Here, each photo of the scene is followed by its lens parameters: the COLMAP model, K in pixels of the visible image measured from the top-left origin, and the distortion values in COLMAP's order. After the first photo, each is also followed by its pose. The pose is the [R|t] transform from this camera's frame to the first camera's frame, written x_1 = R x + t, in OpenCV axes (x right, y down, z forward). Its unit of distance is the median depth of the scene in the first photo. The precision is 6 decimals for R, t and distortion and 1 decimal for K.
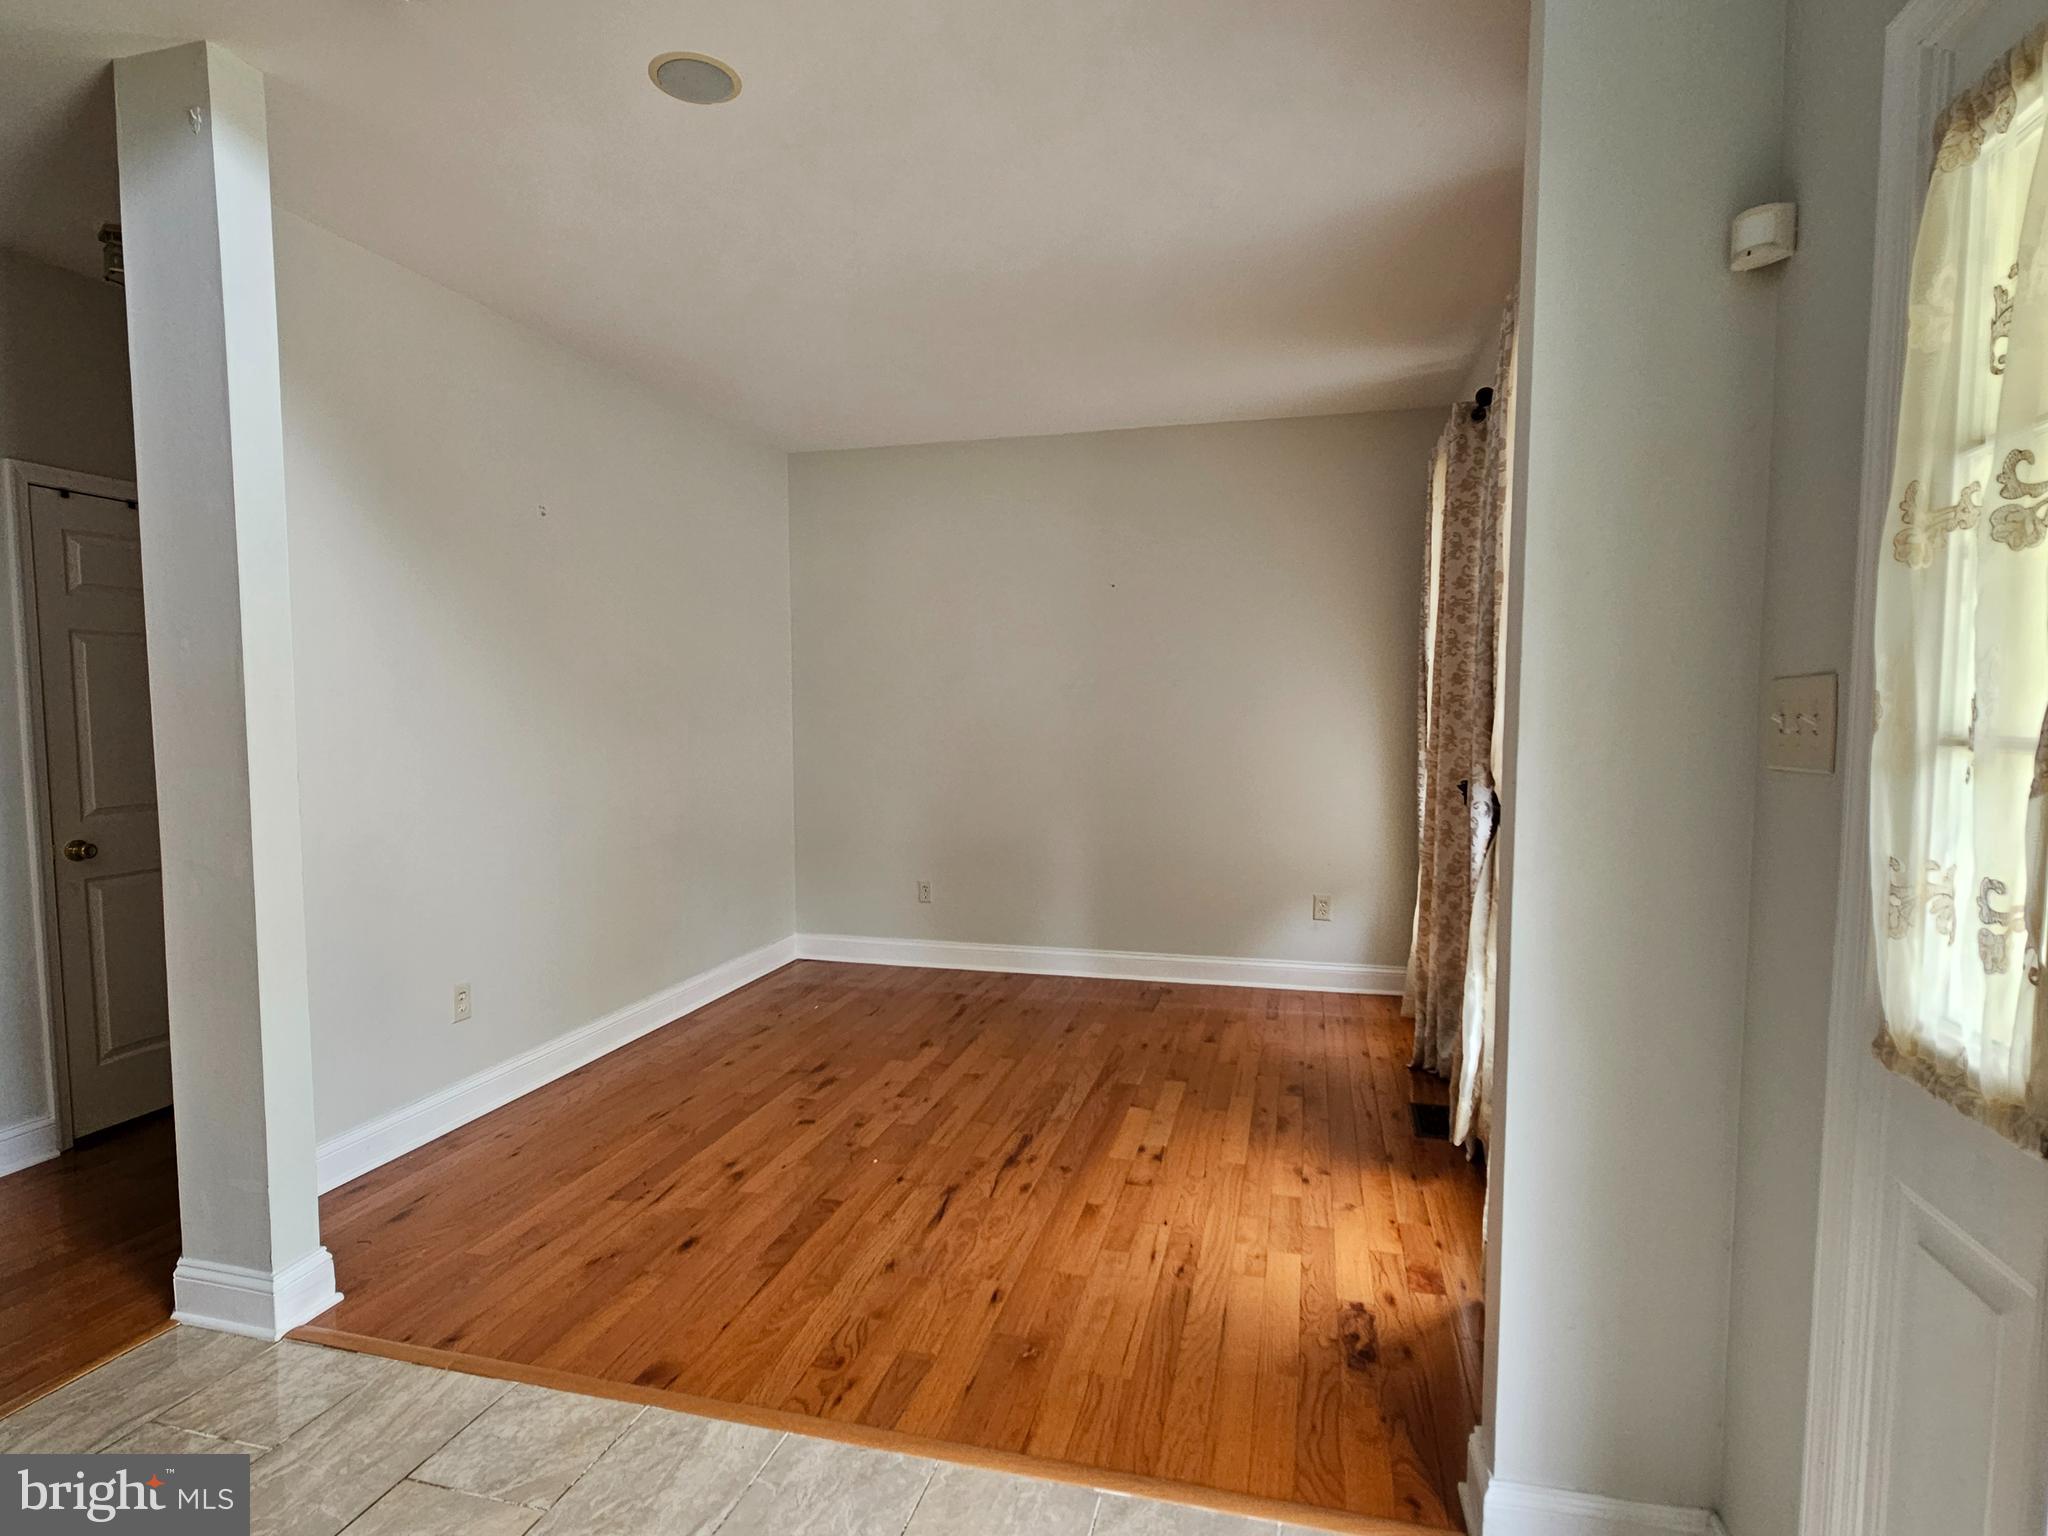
lens RADIAL K [[1062.0, 0, 1028.2], [0, 1062.0, 778.7], [0, 0, 1]] dist [-0.000734, 0.000447]
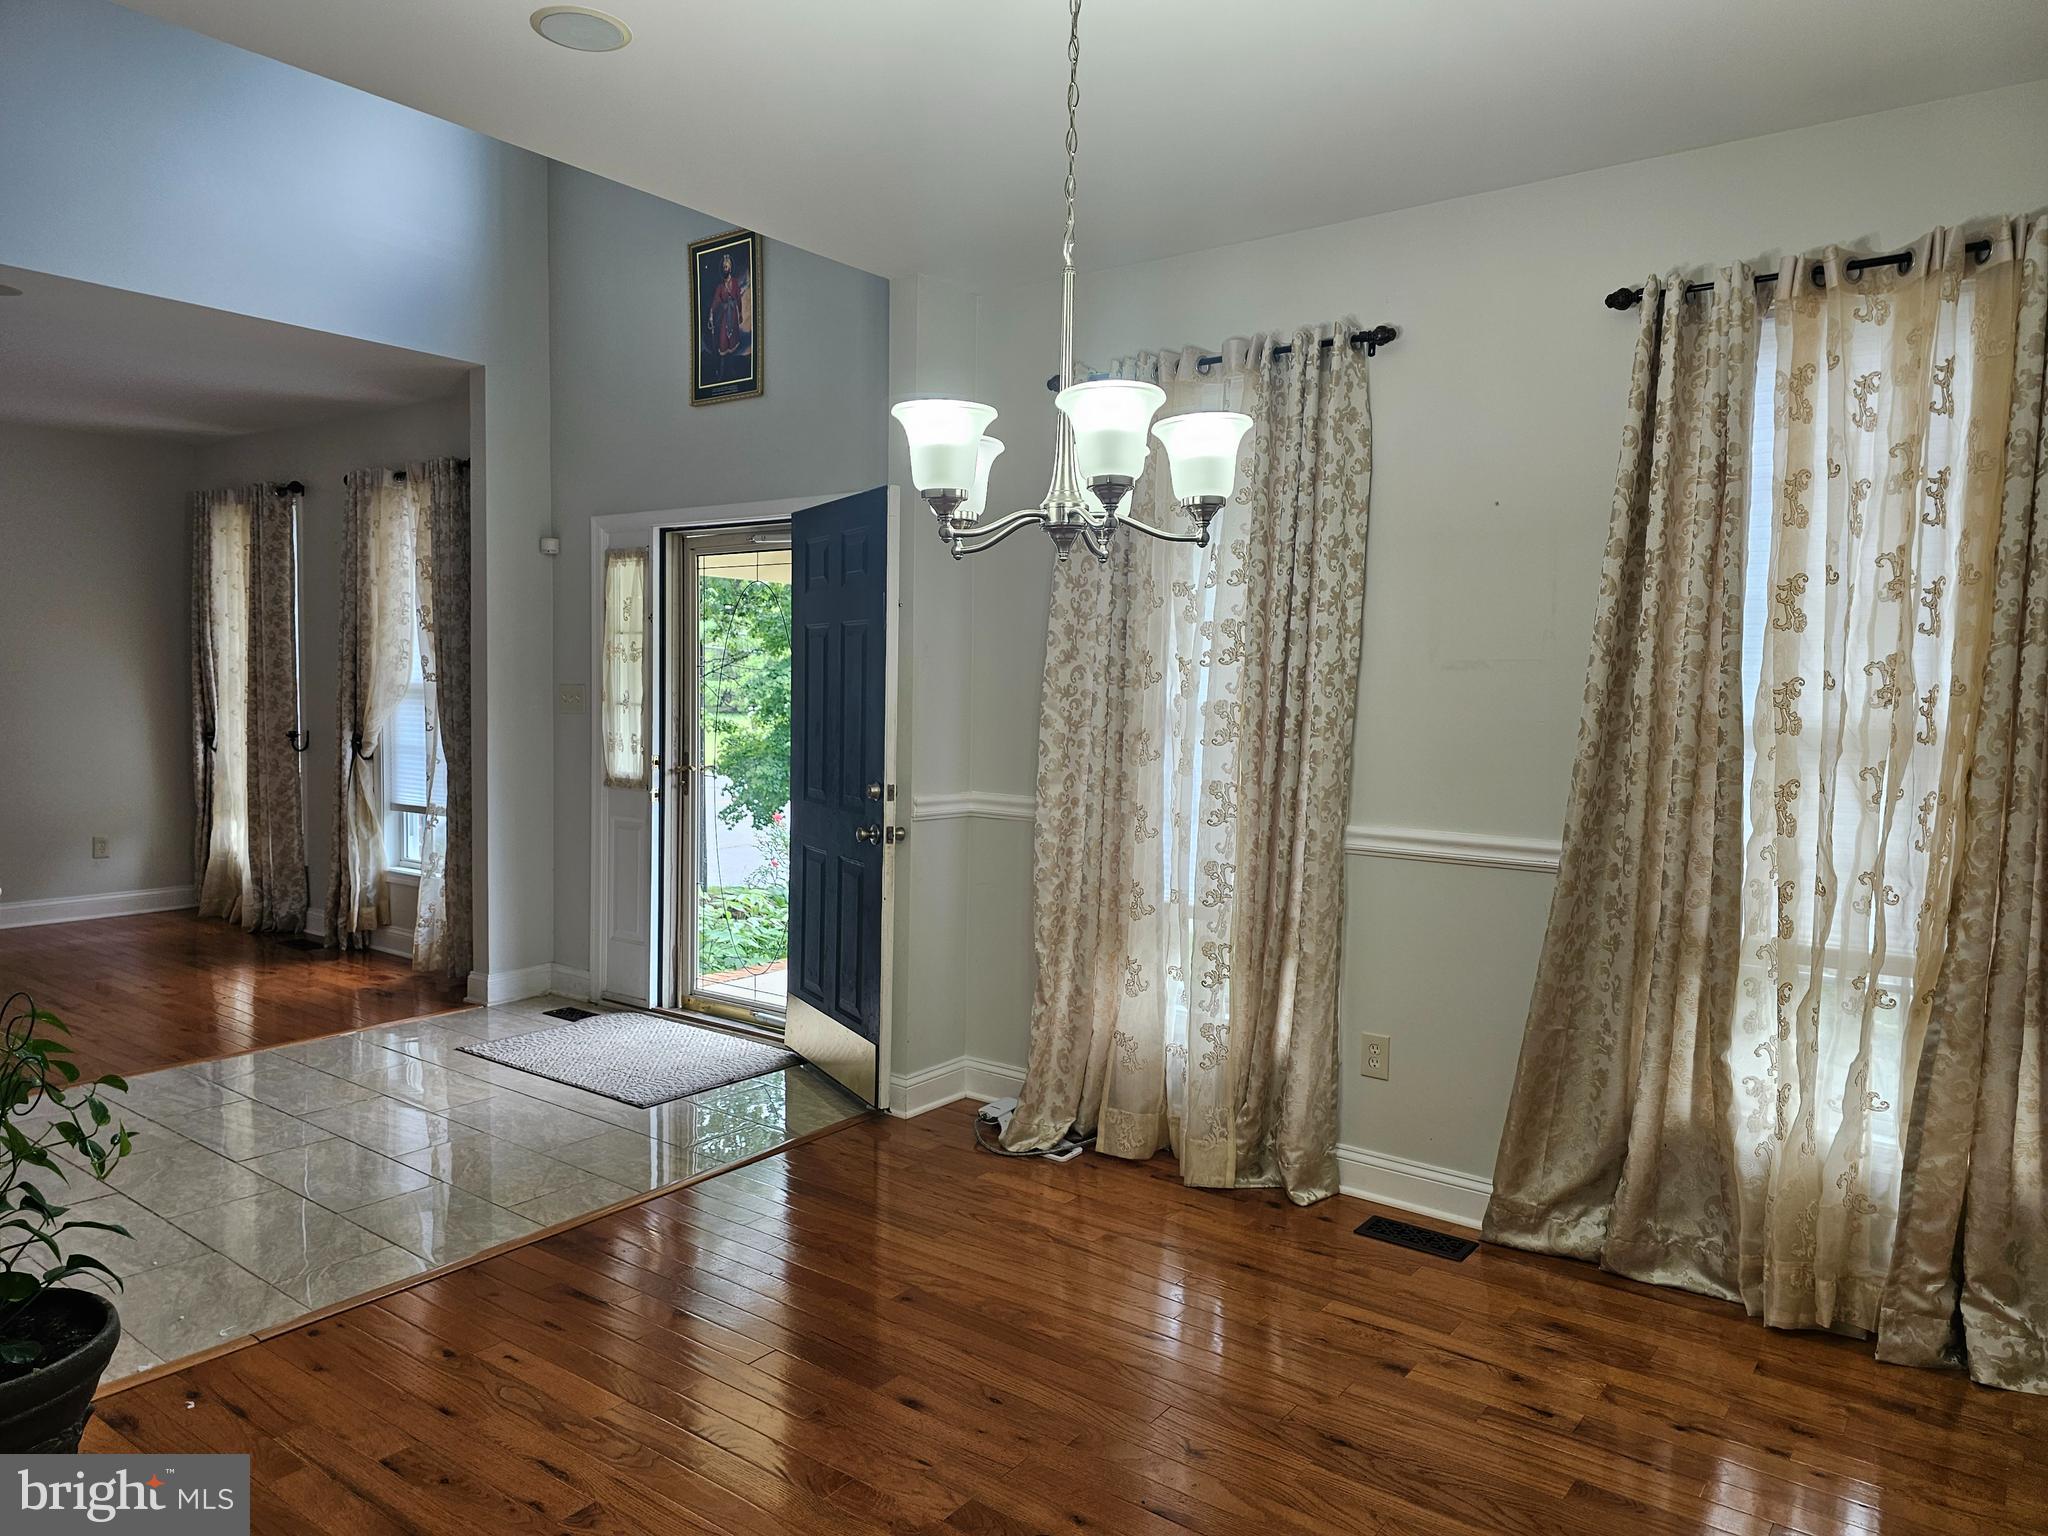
lens RADIAL K [[1360.4, 0, 1030.9], [0, 1360.4, 784.1], [0, 0, 1]] dist [0.075597, -0.071968]
pose [[0.375484, -0.061684, 0.924774, -1.302988], [0.041496, 0.997901, 0.049714, 0.029250], [-0.925900, 0.019707, 0.377255, -0.934218]]
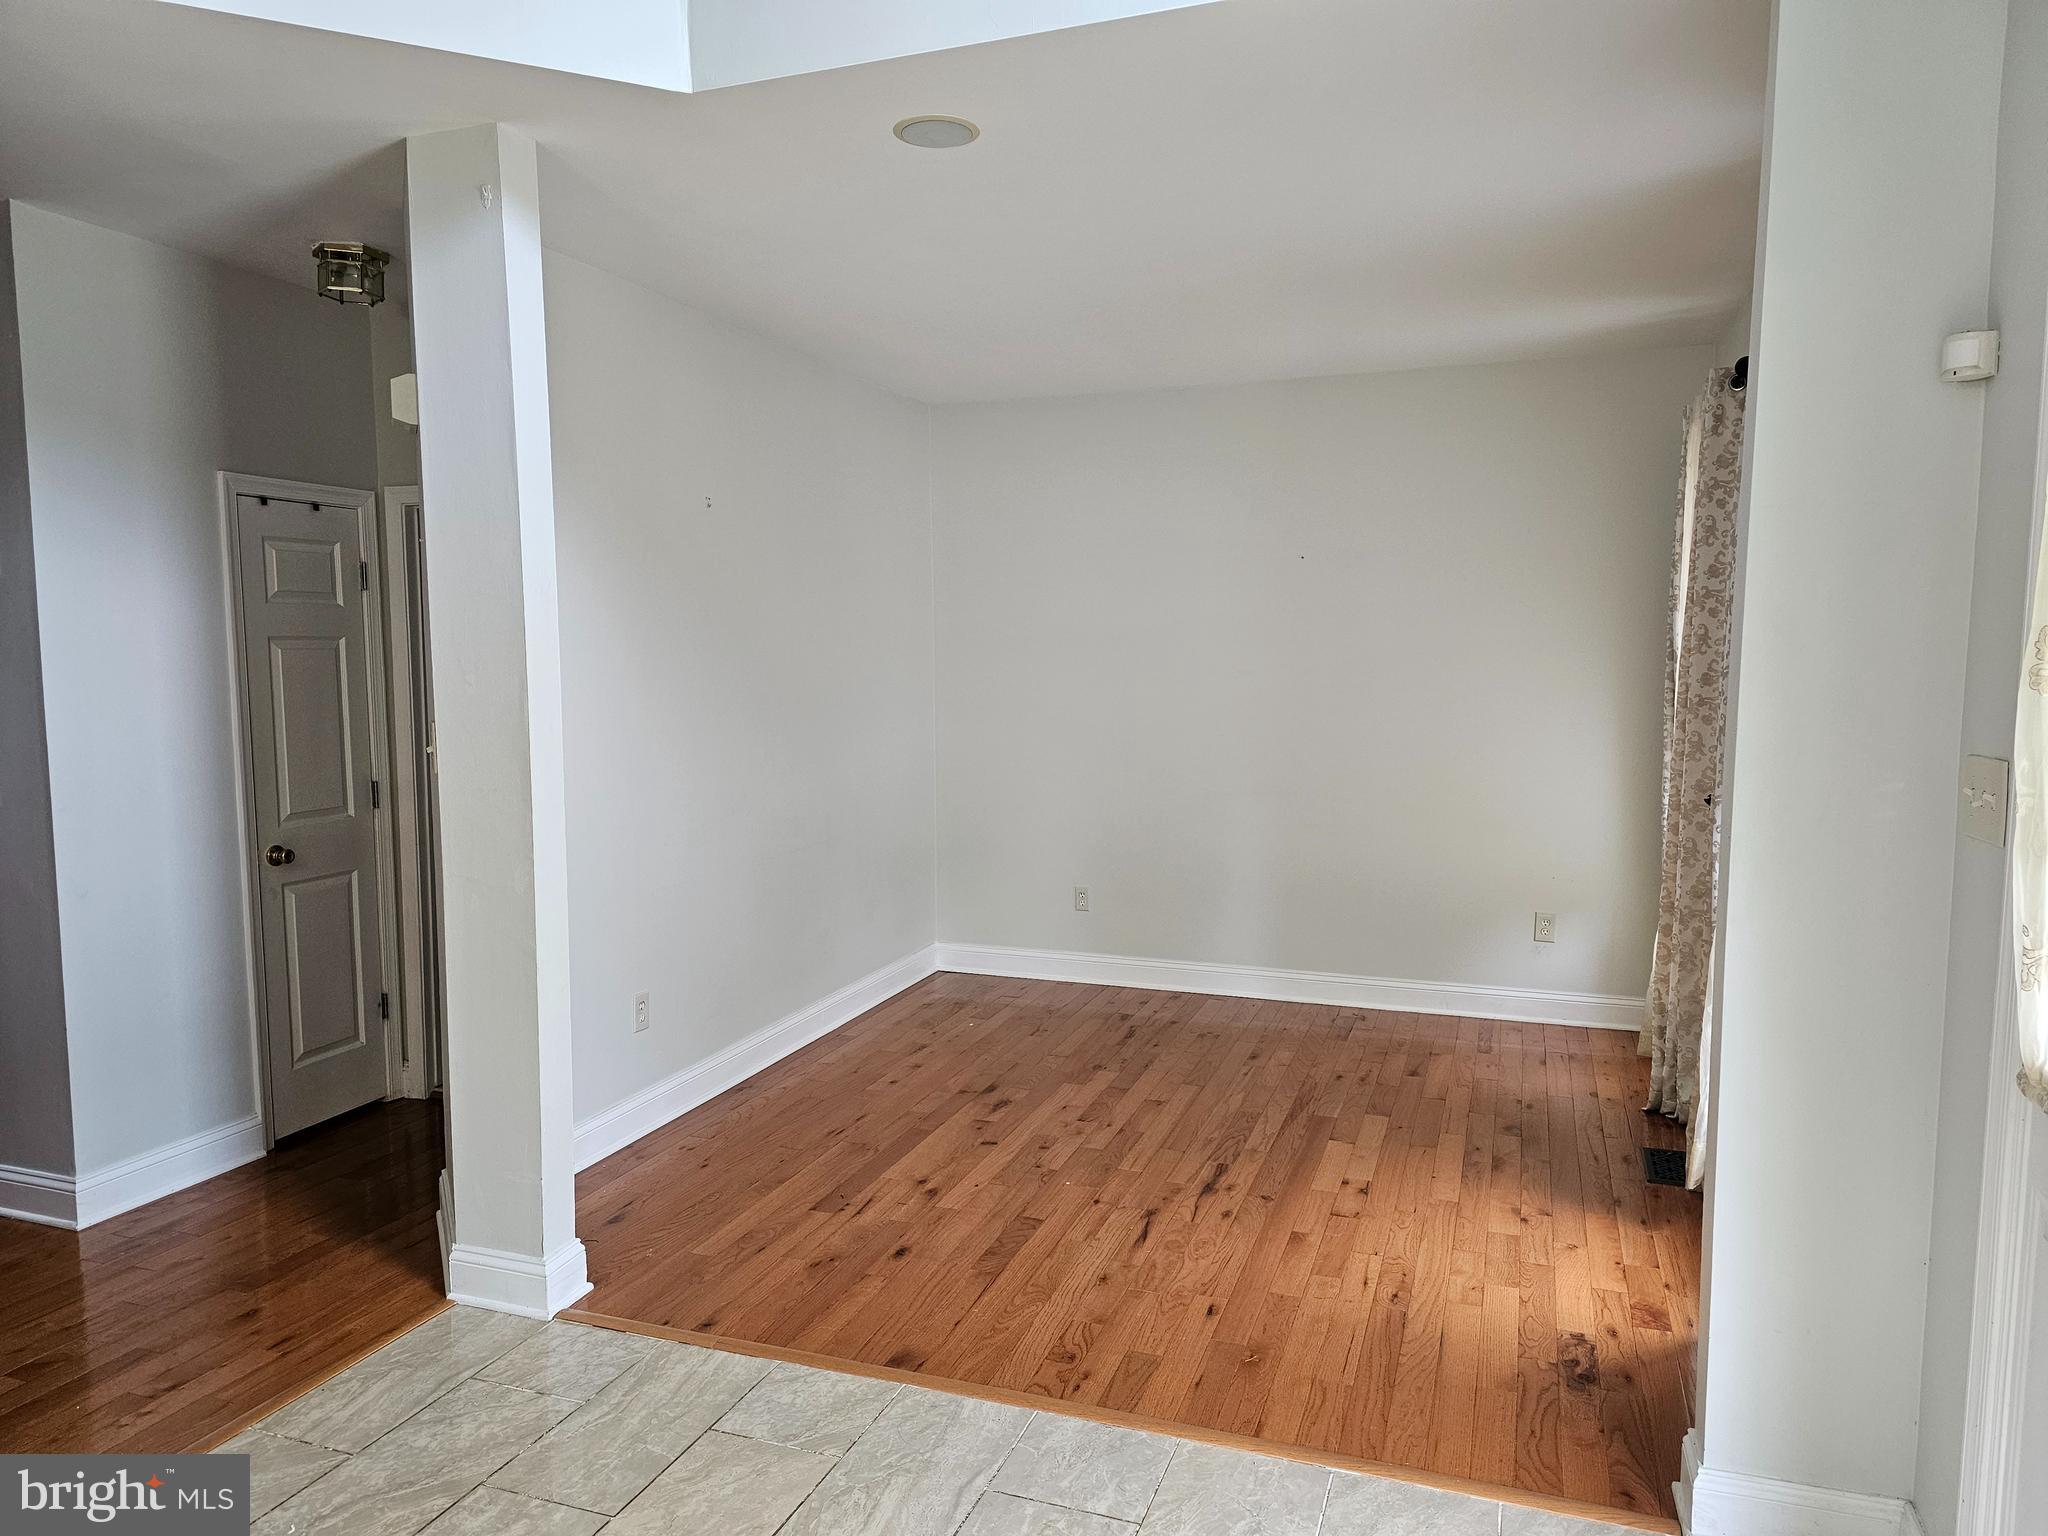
lens RADIAL K [[1360.4, 0, 1030.9], [0, 1360.4, 784.1], [0, 0, 1]] dist [0.075597, -0.071968]
pose [[0.995989, 0.008259, -0.089089, -0.074980], [-0.005395, 0.999462, 0.032344, -0.051665], [0.089308, -0.031734, 0.995498, -0.266996]]
